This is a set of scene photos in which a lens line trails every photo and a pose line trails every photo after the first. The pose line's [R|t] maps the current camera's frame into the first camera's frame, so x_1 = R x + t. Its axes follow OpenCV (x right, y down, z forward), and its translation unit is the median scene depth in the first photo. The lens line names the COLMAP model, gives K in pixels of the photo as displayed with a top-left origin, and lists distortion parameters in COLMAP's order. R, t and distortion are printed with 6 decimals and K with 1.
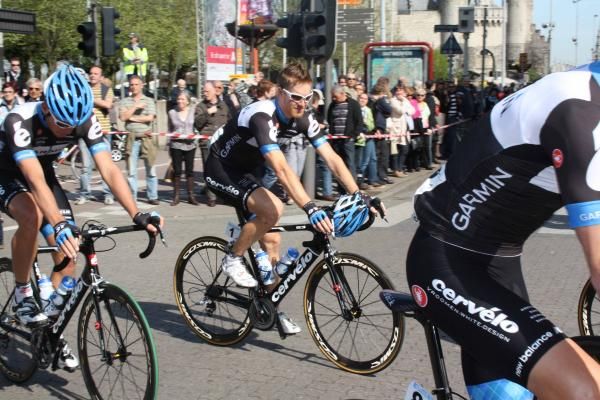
lens RADIAL K [[939.3, 0, 300.0], [0, 939.3, 200.0], [0, 0, 1]] dist [-0.015045, 0.060226]
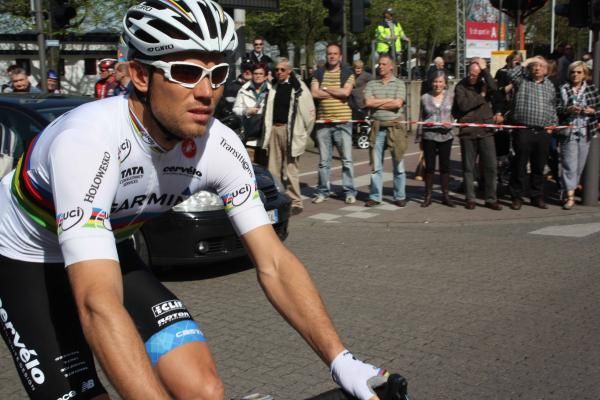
lens RADIAL K [[939.3, 0, 300.0], [0, 939.3, 200.0], [0, 0, 1]] dist [-0.015045, 0.060226]
pose [[0.963463, 0.022831, -0.266866, -0.015367], [-0.016868, 0.999555, 0.024615, -0.016829], [0.267309, -0.019214, 0.963419, 0.137910]]
